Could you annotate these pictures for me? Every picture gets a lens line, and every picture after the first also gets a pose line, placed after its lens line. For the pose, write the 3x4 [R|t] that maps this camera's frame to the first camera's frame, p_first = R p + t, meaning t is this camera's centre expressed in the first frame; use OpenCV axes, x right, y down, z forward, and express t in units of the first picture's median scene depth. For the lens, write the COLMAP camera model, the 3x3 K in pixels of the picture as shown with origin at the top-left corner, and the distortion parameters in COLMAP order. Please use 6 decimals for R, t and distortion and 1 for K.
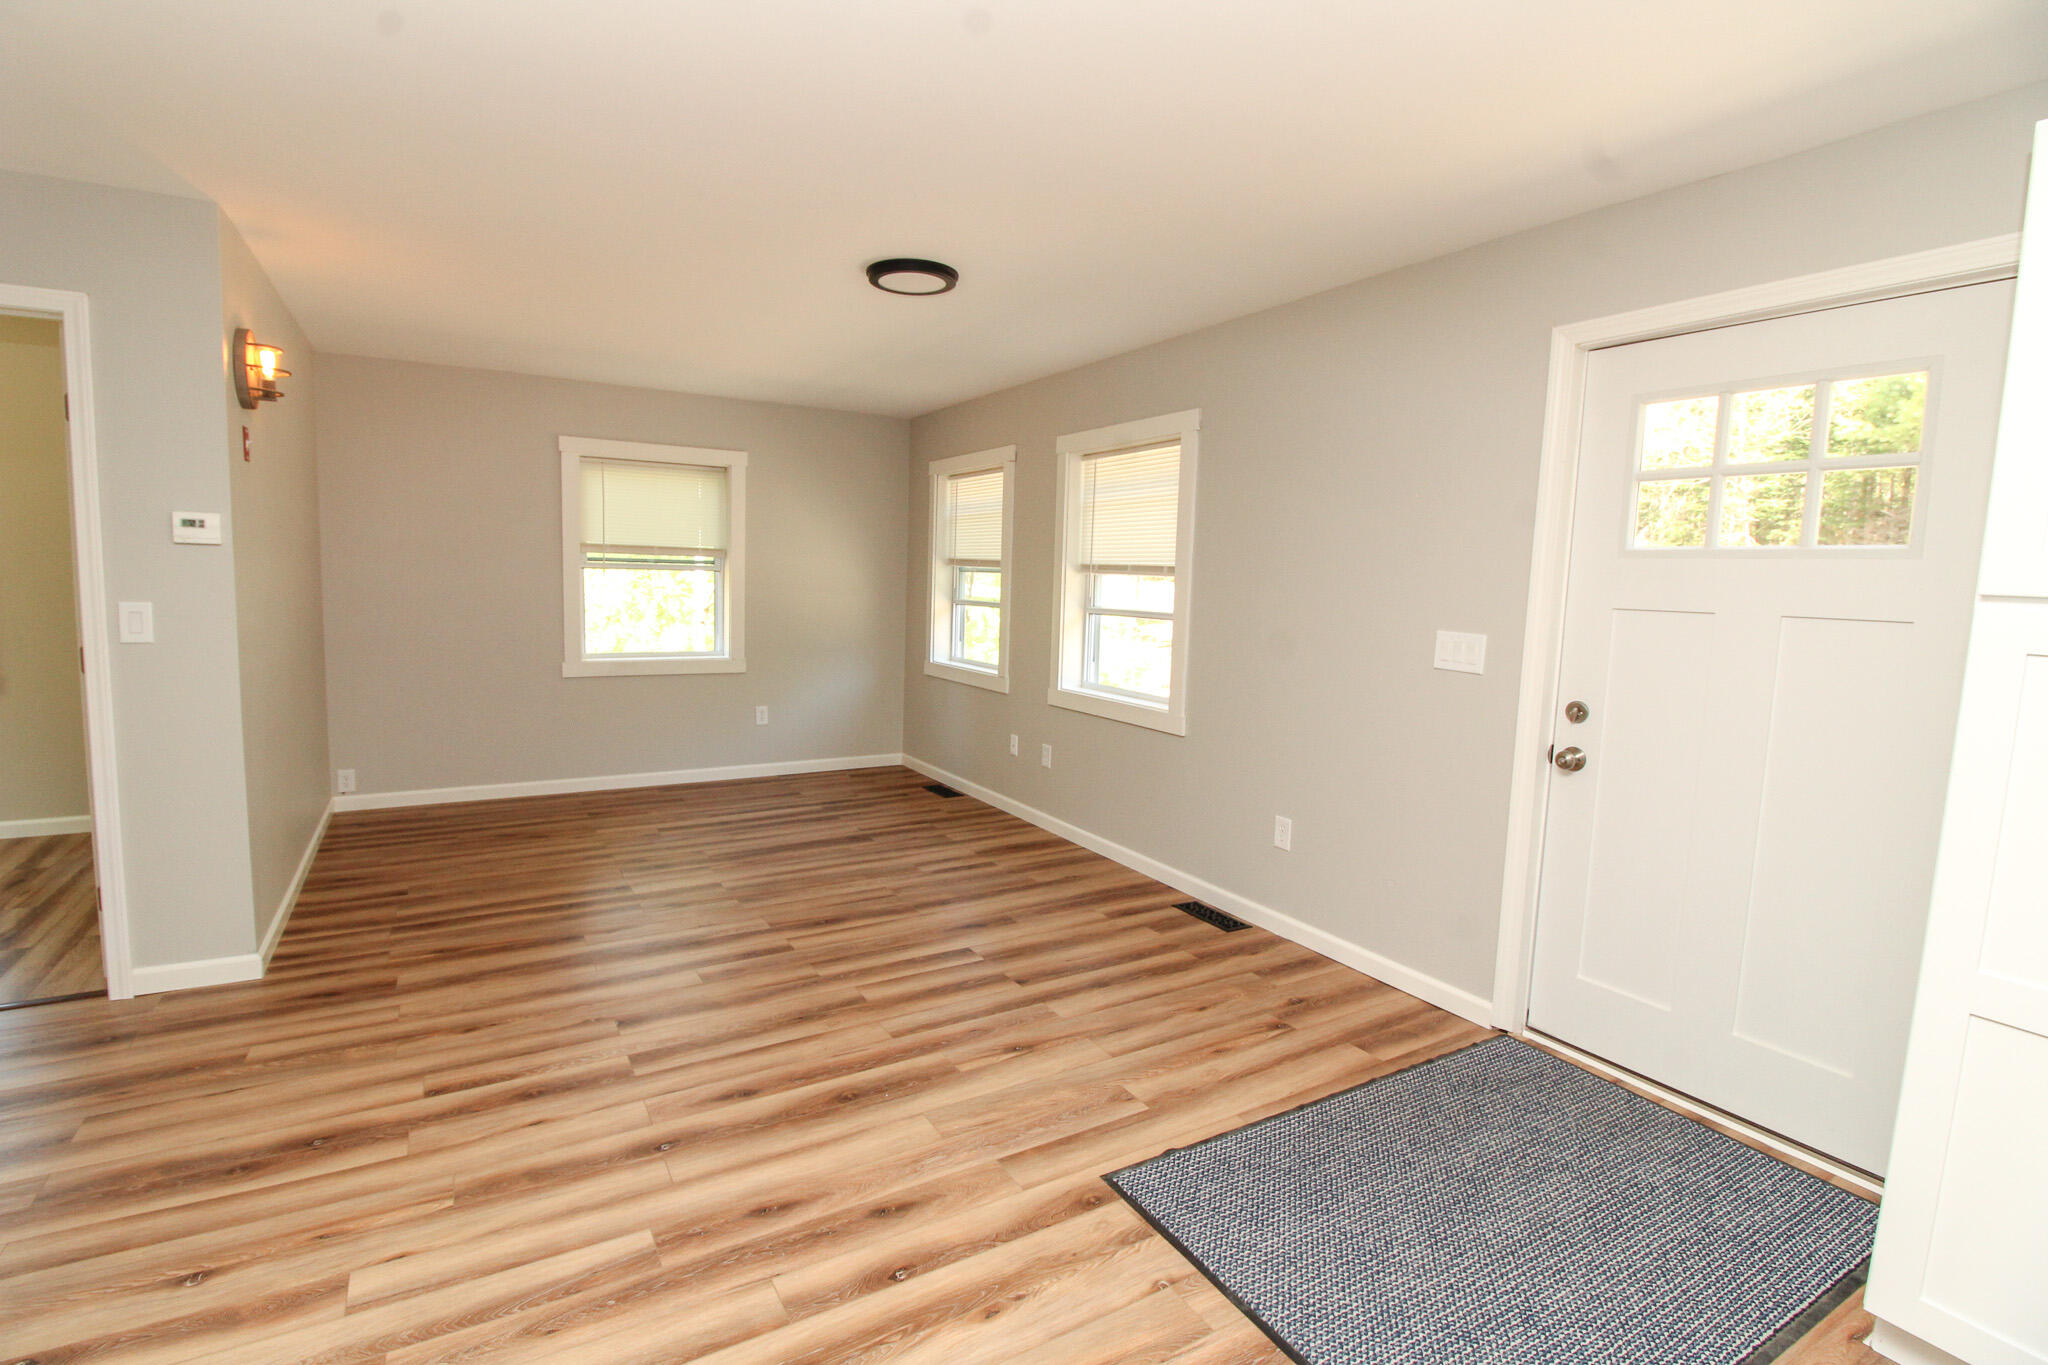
lens RADIAL K [[947.8, 0, 1005.8], [0, 947.8, 672.6], [0, 0, 1]] dist [0.003556, -0.014944]
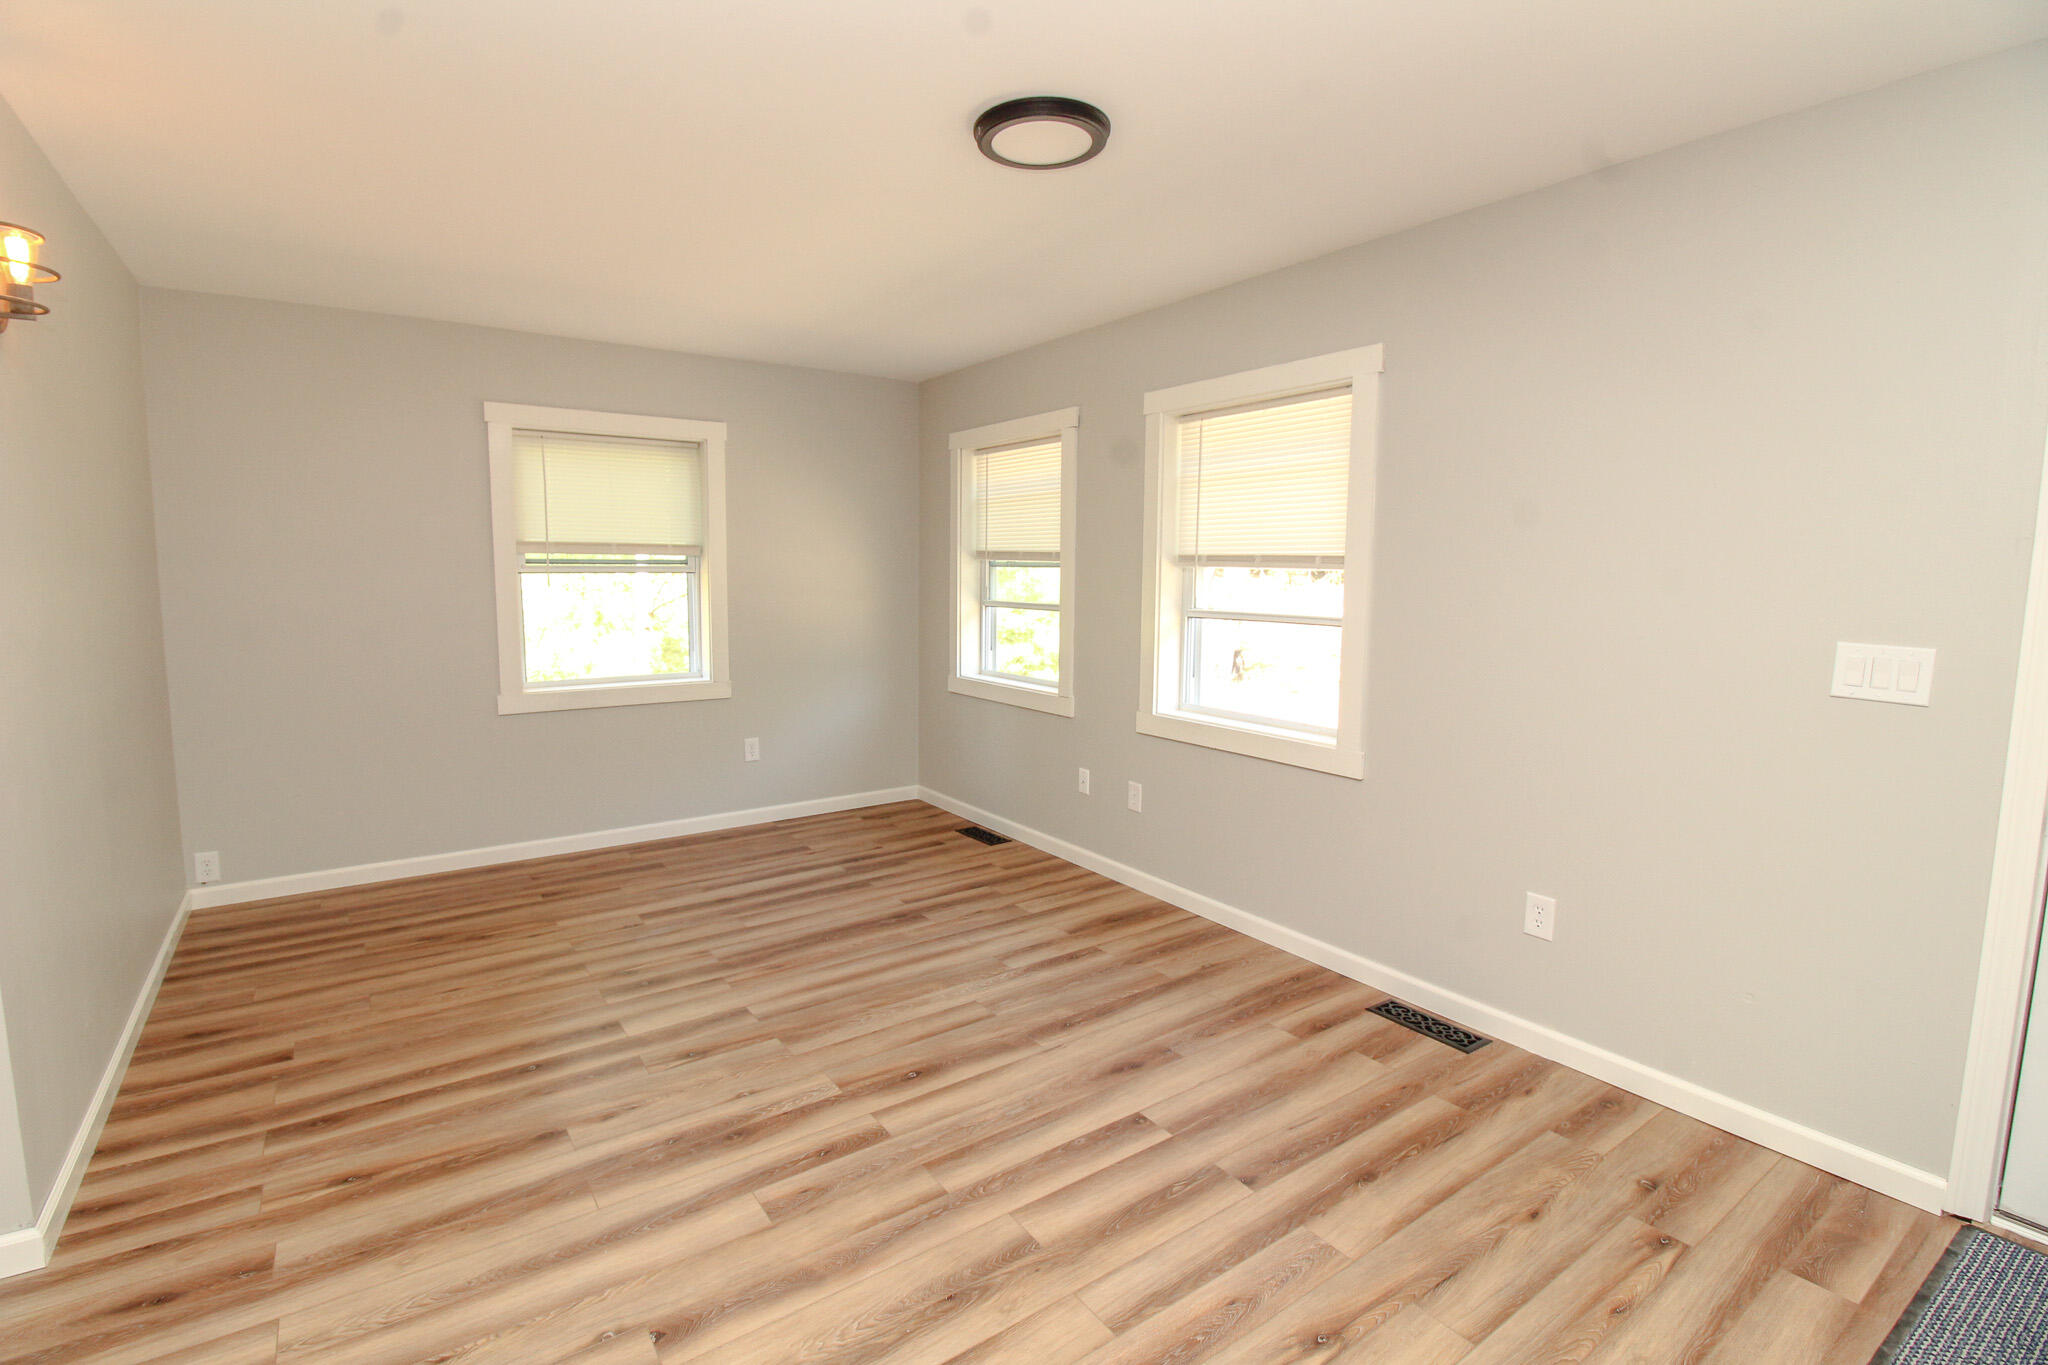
lens RADIAL K [[947.8, 0, 1005.8], [0, 947.8, 672.6], [0, 0, 1]] dist [0.003556, -0.014944]
pose [[0.996816, -0.030153, 0.073814, -0.149111], [0.029368, 0.999500, 0.011709, -0.035820], [-0.074130, -0.009504, 0.997203, 0.265767]]
